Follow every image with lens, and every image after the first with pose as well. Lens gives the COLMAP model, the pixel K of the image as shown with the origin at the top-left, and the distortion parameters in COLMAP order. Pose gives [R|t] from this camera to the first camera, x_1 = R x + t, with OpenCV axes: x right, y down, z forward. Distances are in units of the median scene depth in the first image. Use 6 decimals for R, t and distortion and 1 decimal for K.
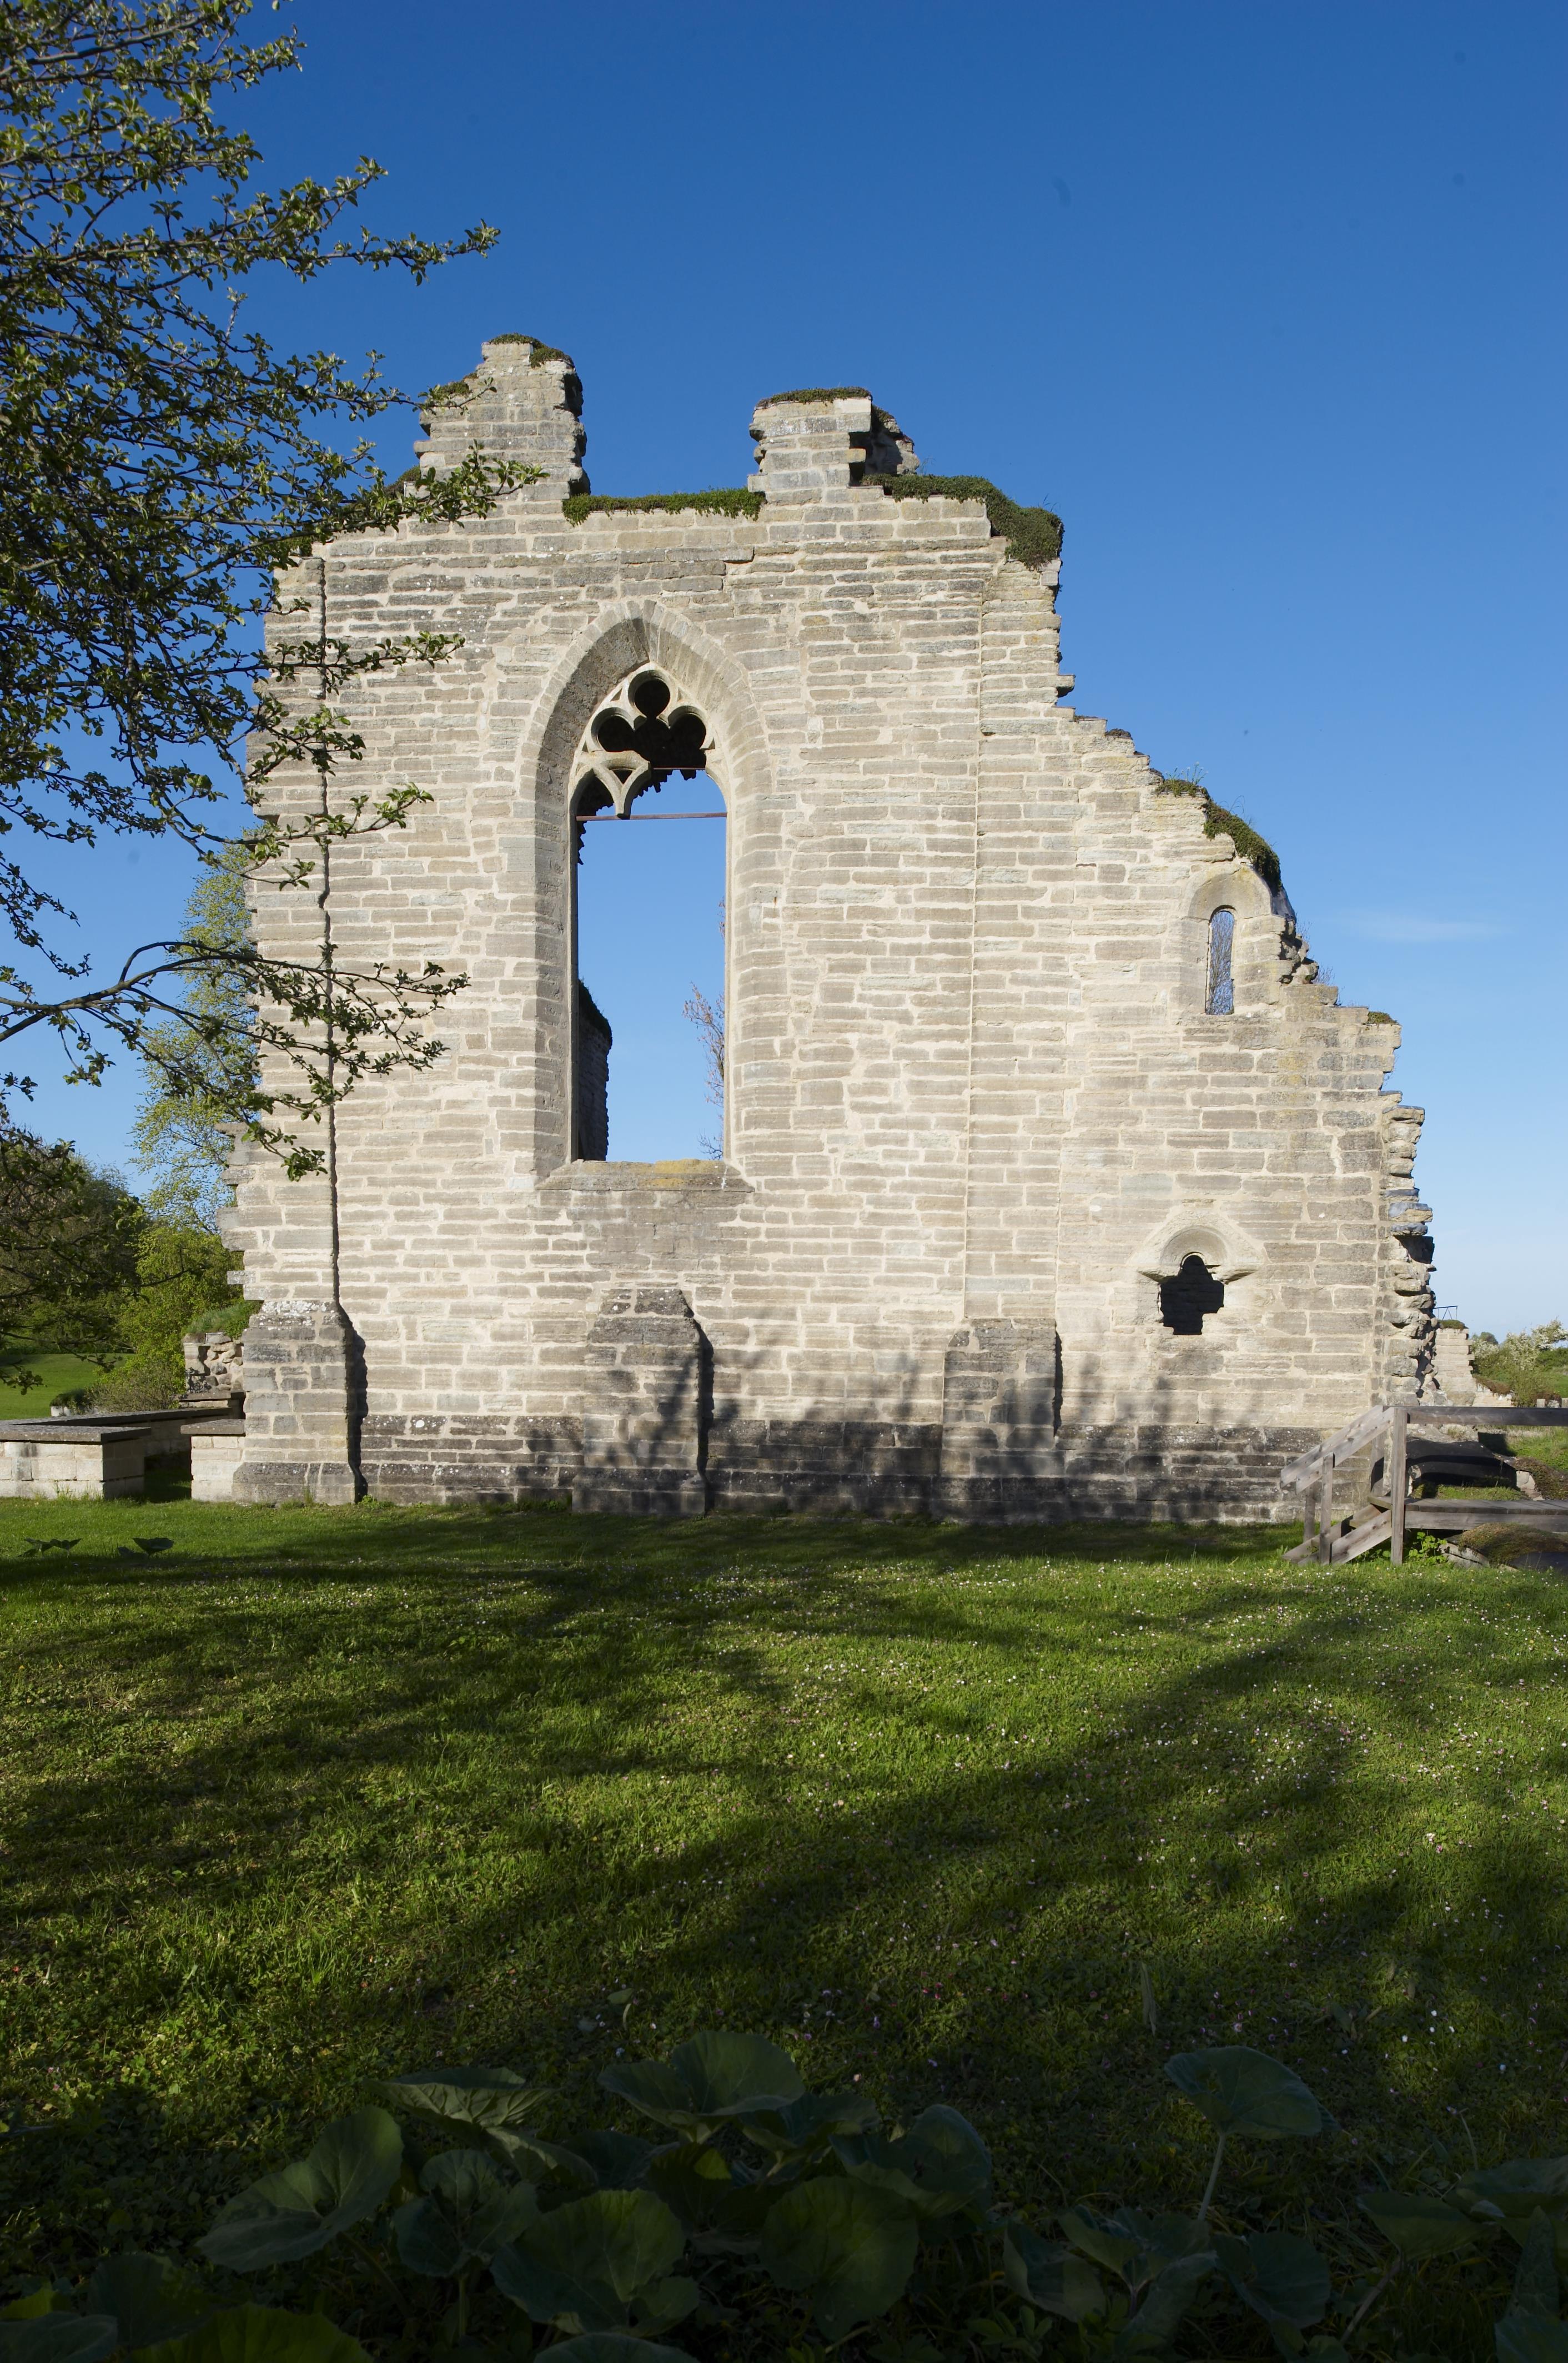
lens RADIAL K [[2312.1, 0, 784.0], [0, 2312.1, 1181.5], [0, 0, 1]] dist [-0.013881, -0.022961]
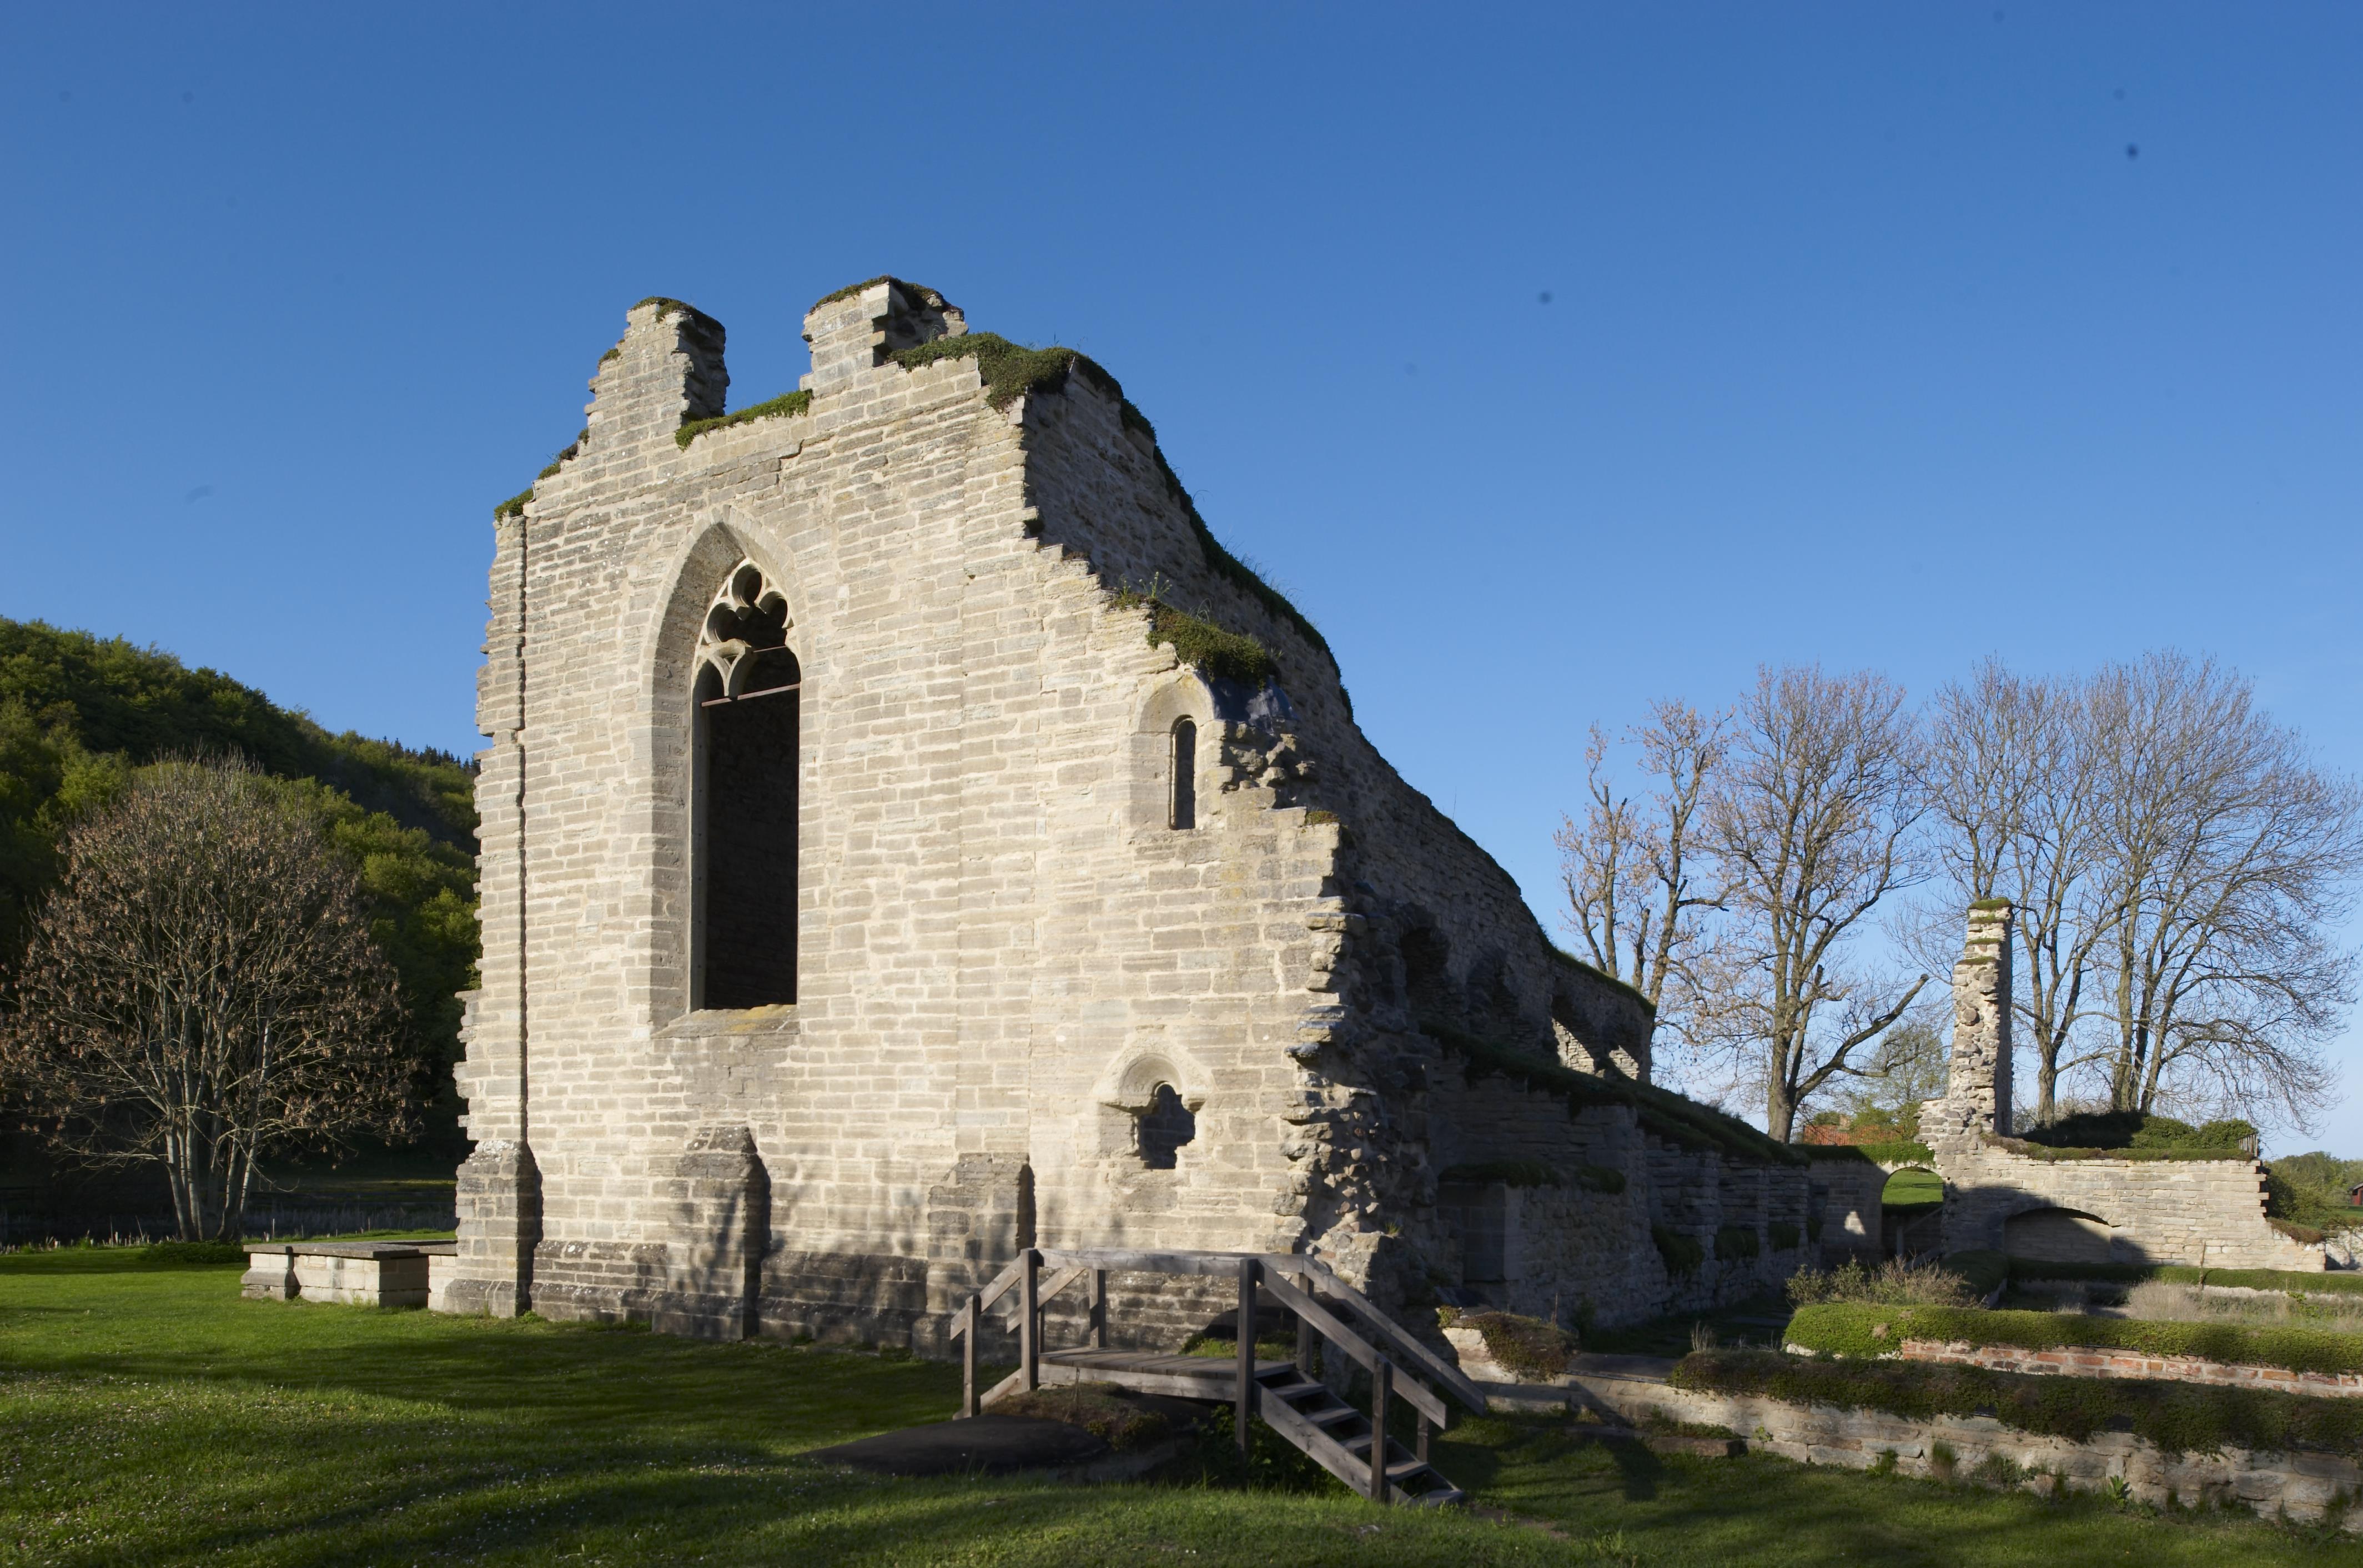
lens RADIAL K [[2312.1, 0, 1181.5], [0, 2312.1, 784.0], [0, 0, 1]] dist [-0.013881, -0.022961]
pose [[0.817647, -0.096175, -0.567629, 0.743194], [0.039220, 0.992963, -0.111746, 0.016020], [0.574382, 0.069107, 0.815665, 0.224083]]
